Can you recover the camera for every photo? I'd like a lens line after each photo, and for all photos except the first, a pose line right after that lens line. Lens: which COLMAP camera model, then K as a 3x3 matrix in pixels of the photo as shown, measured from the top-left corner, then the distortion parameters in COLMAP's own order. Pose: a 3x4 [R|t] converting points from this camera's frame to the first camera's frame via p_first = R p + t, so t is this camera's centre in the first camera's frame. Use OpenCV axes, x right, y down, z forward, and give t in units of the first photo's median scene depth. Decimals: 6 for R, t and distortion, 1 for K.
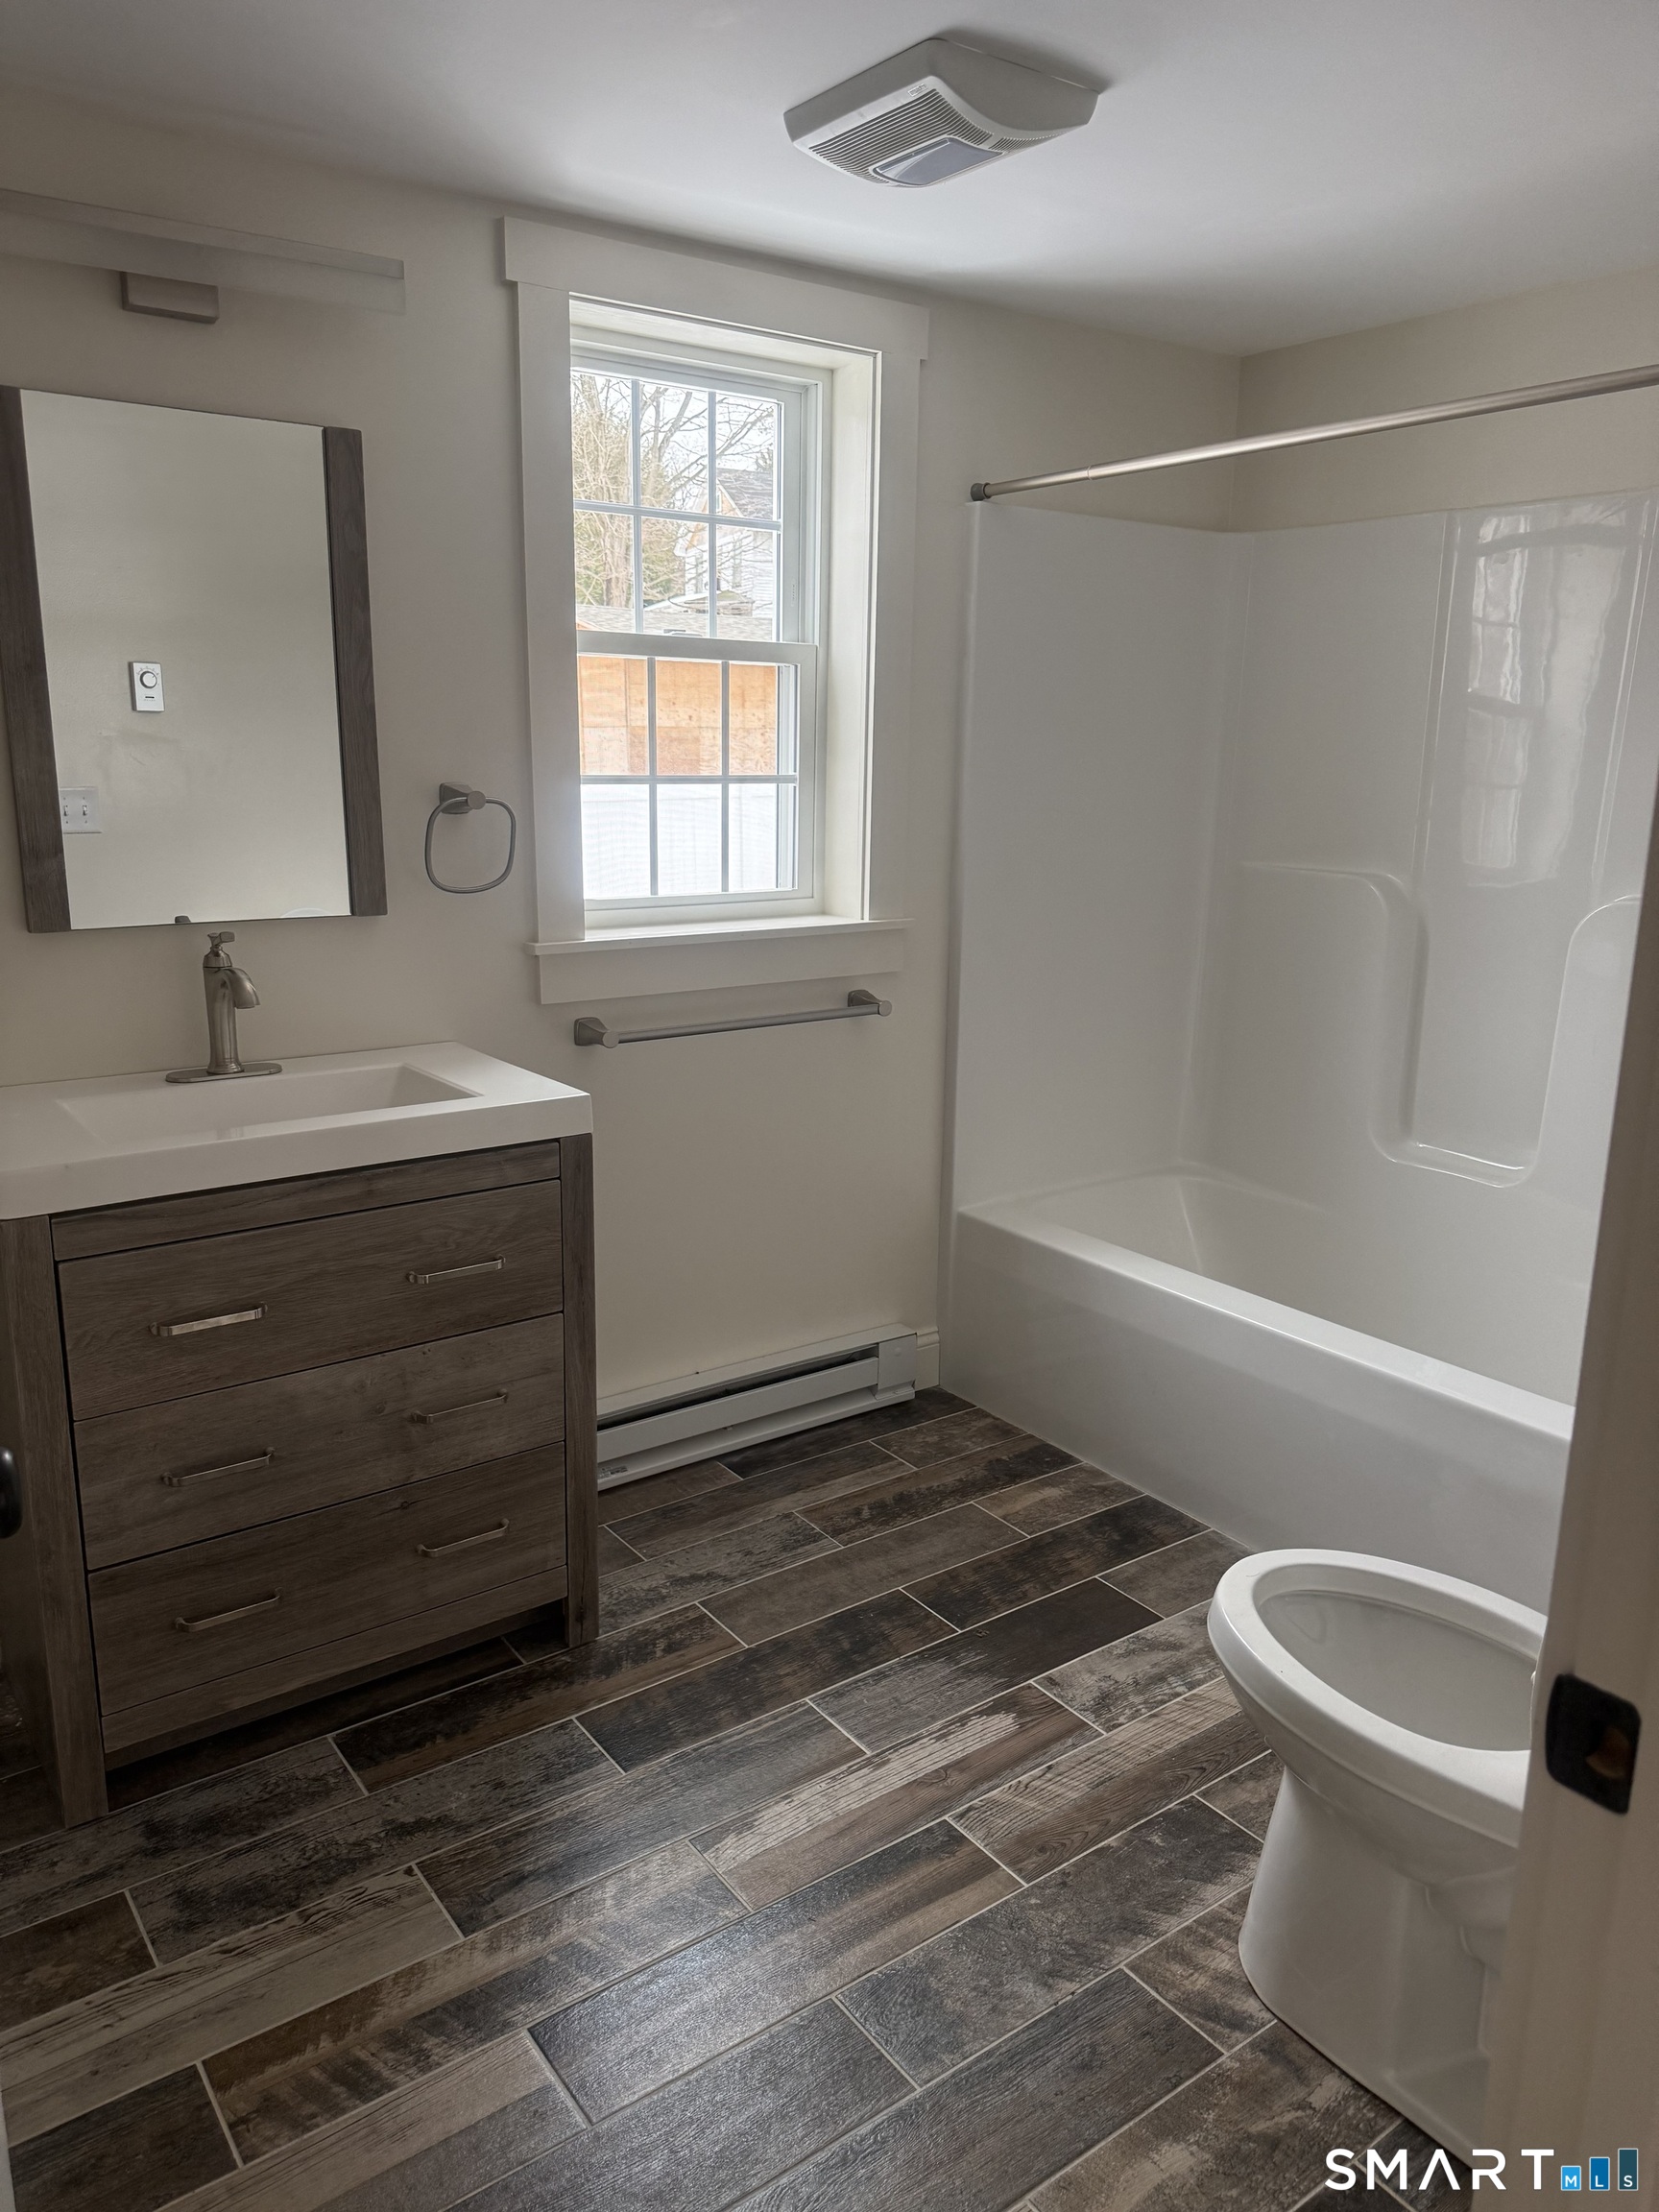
lens RADIAL K [[1573.5, 0, 812.6], [0, 1573.5, 1105.4], [0, 0, 1]] dist [0.044196, -0.053399]
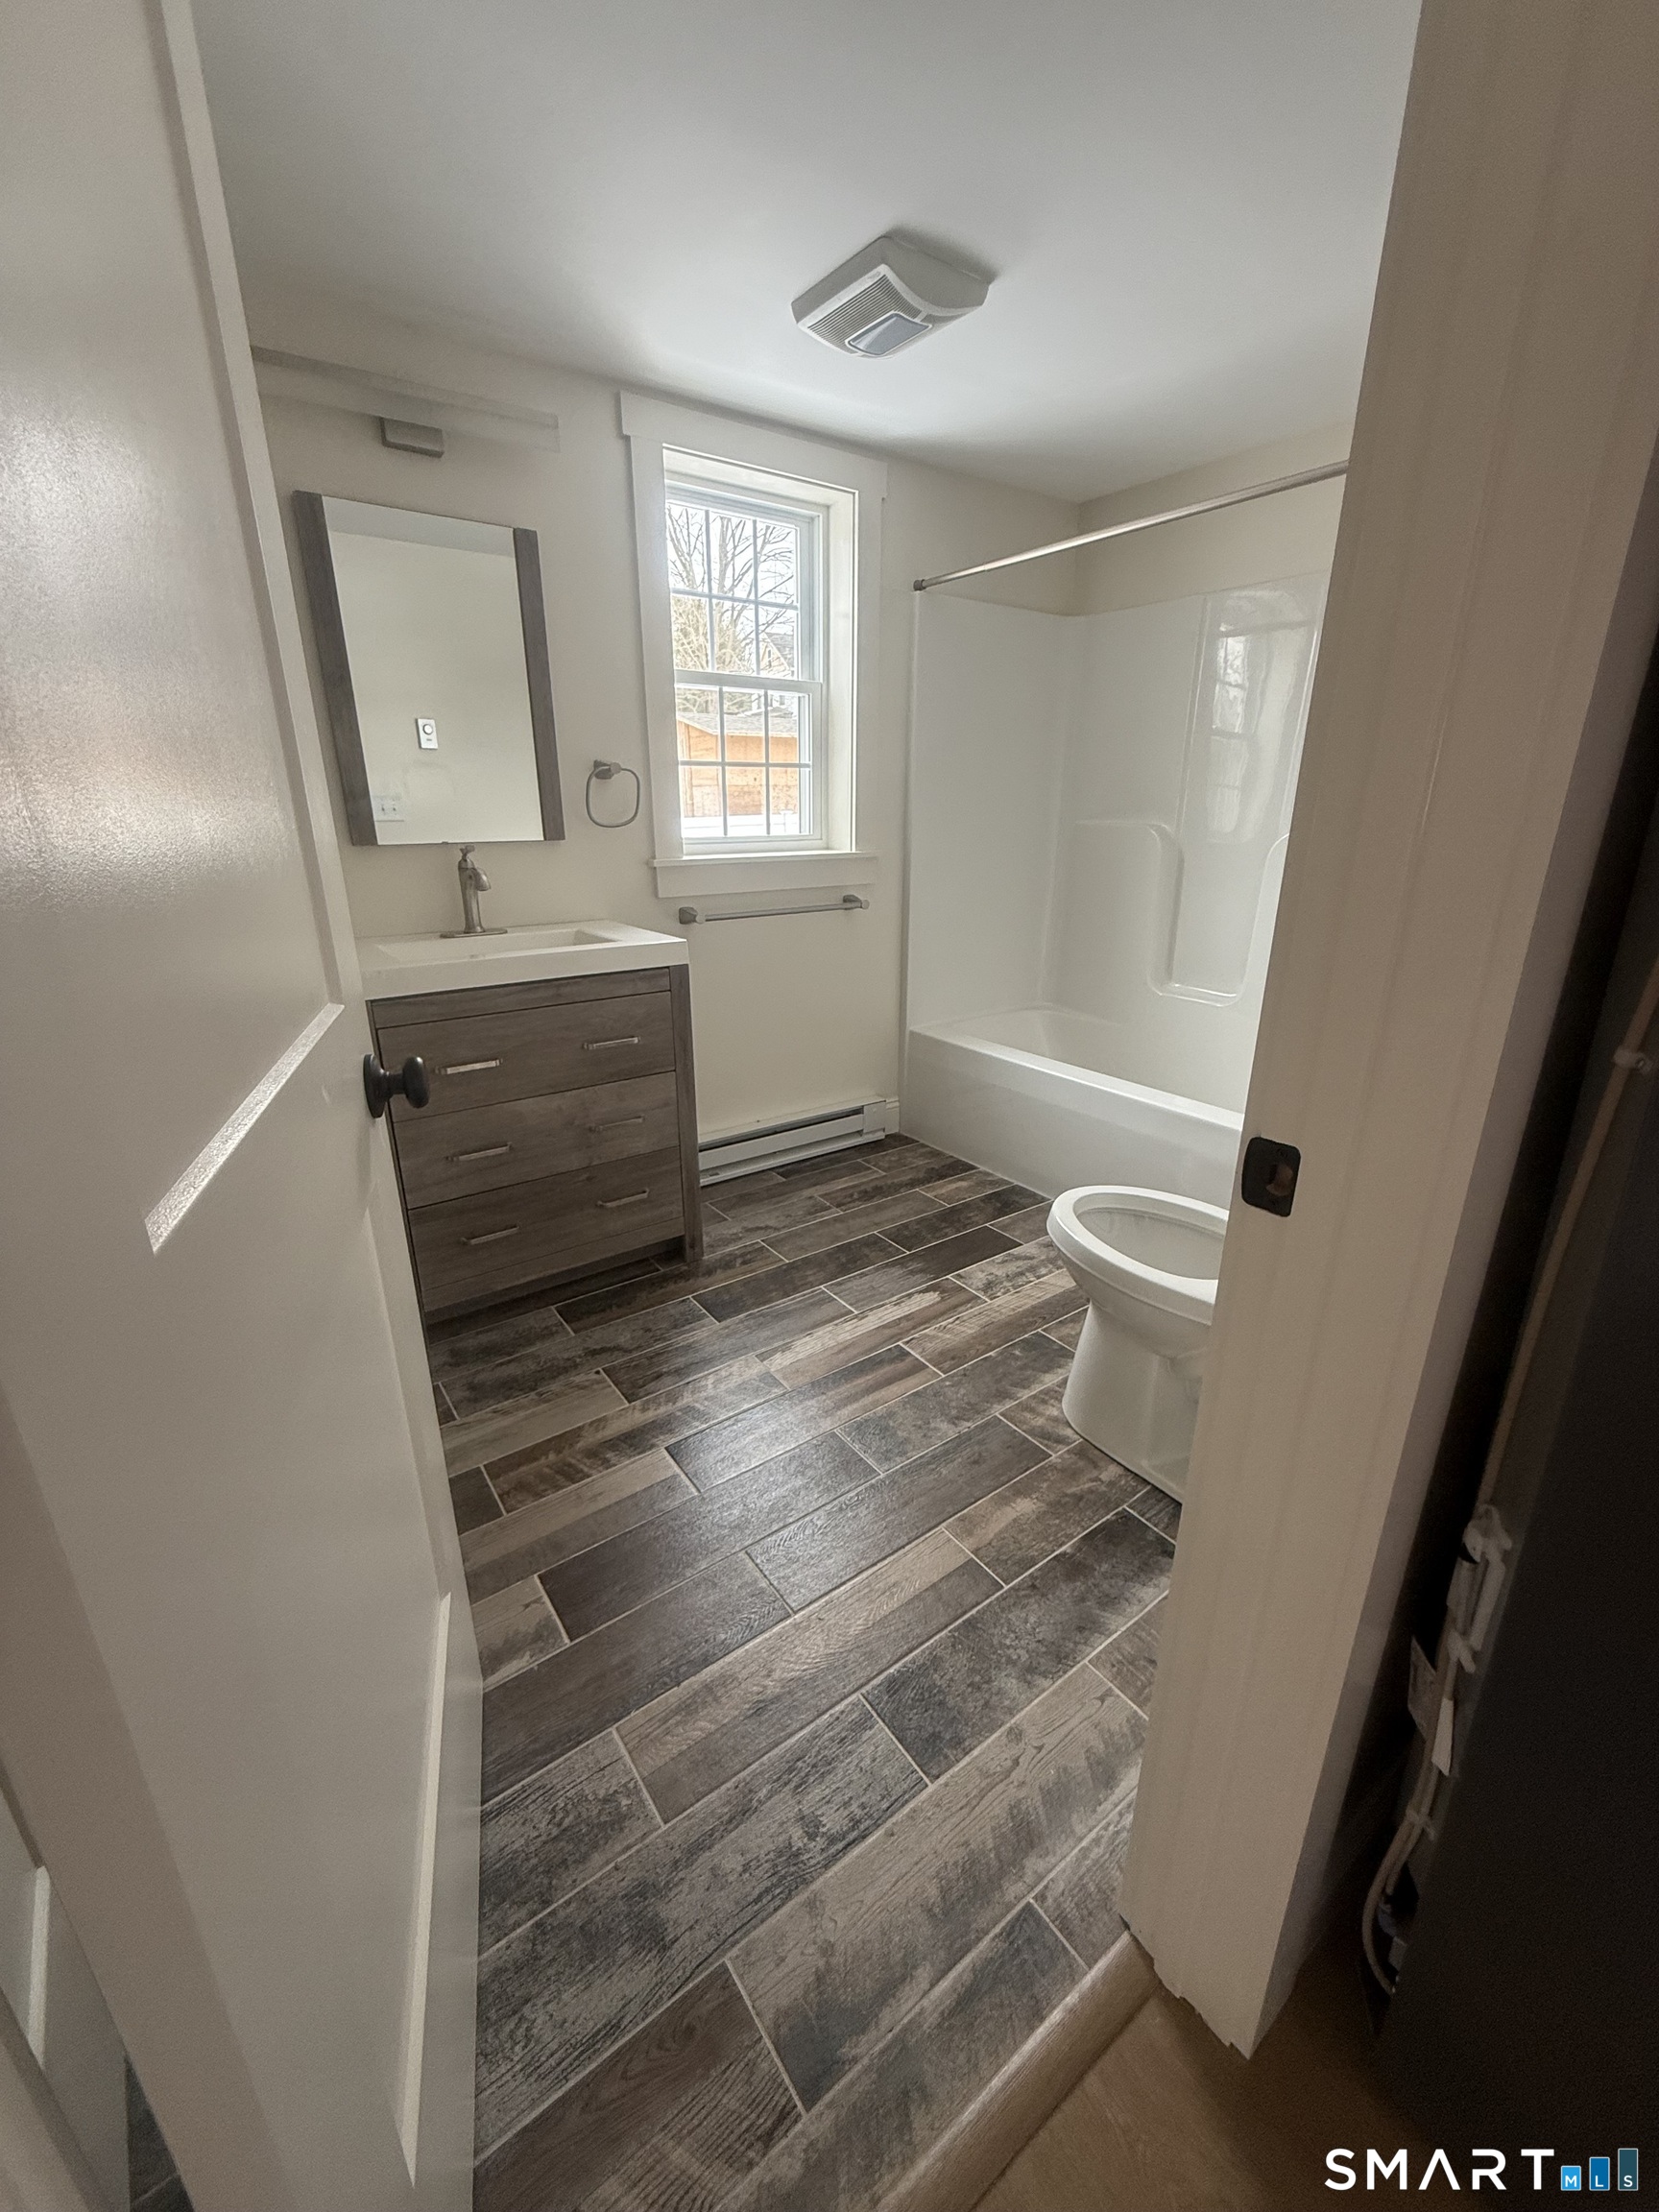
lens RADIAL K [[896.0, 0, 829.5], [0, 896.0, 1106.0], [0, 0, 1]] dist [0.002136, -0.000039]
pose [[0.999912, -0.012874, -0.003221, 0.012653], [0.013135, 0.994672, 0.102254, 0.080954], [0.001888, -0.102288, 0.994753, 0.026944]]
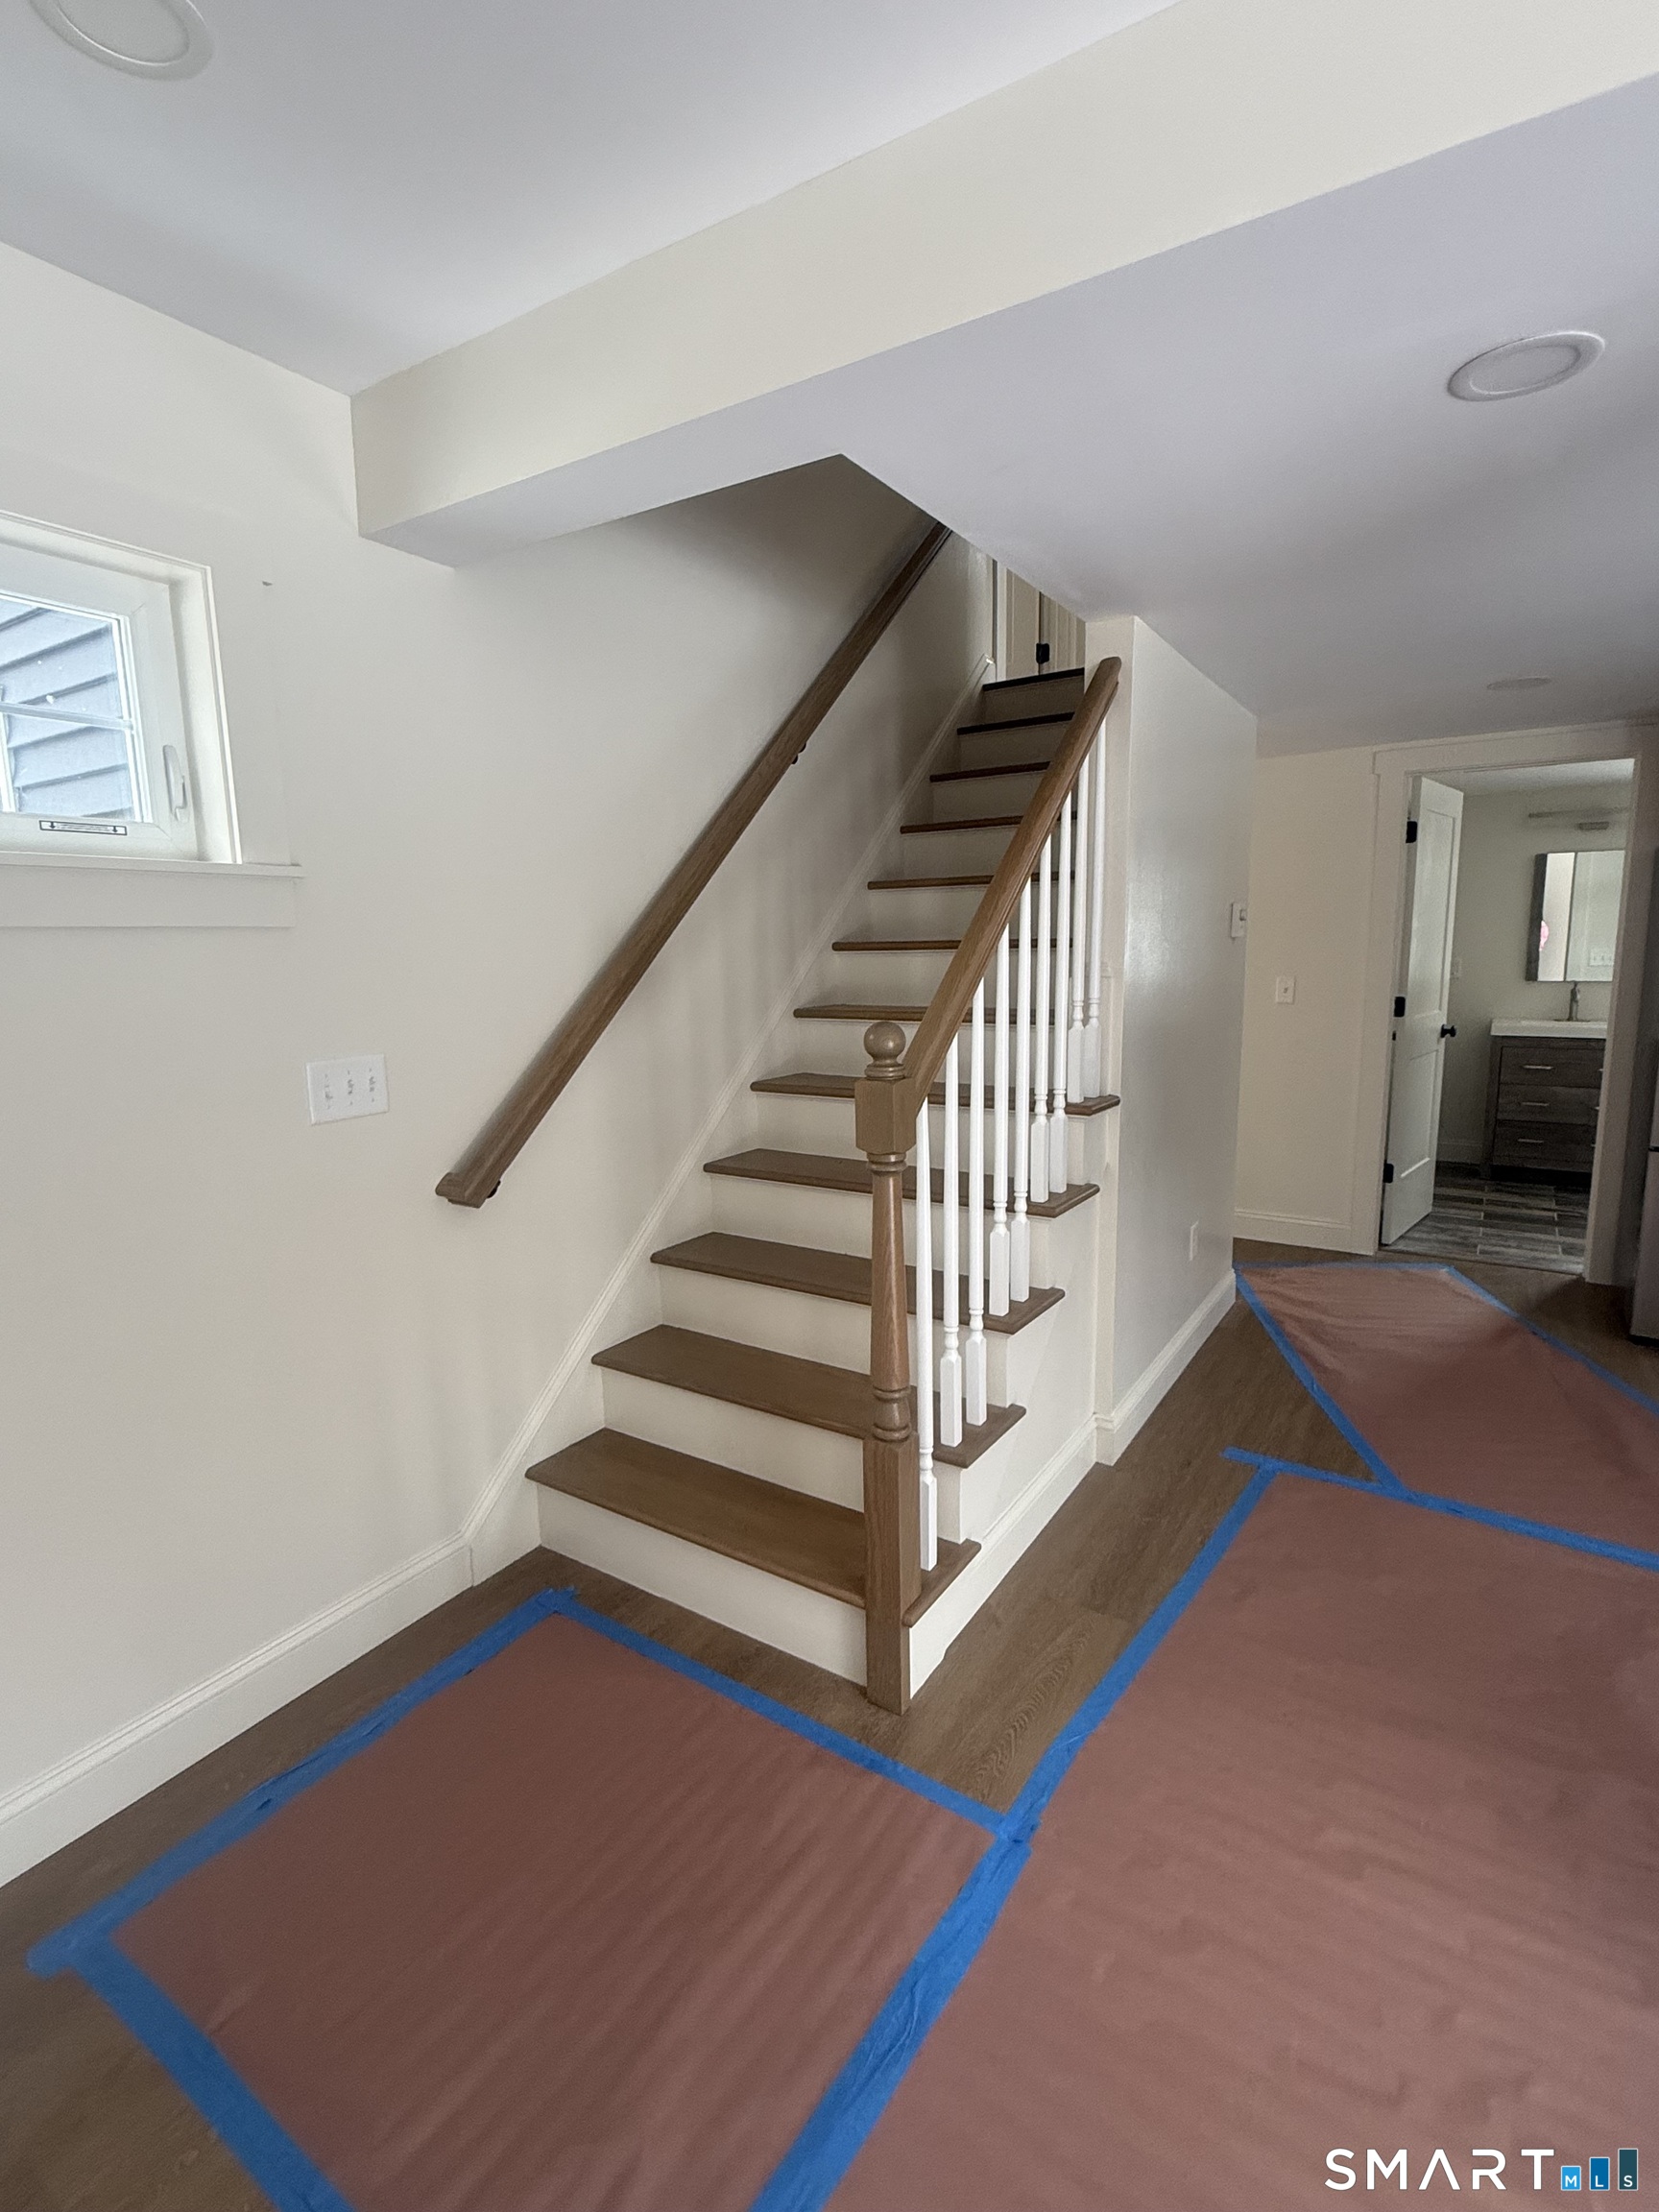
lens RADIAL K [[1052.6, 0, 829.5], [0, 1052.6, 1106.0], [0, 0, 1]] dist [-0.001007, -0.000129]
pose [[0.360773, 0.133959, -0.922983, 1.532505], [-0.193662, 0.978821, 0.066365, 0.408203], [0.912326, 0.154804, 0.379075, -1.767594]]
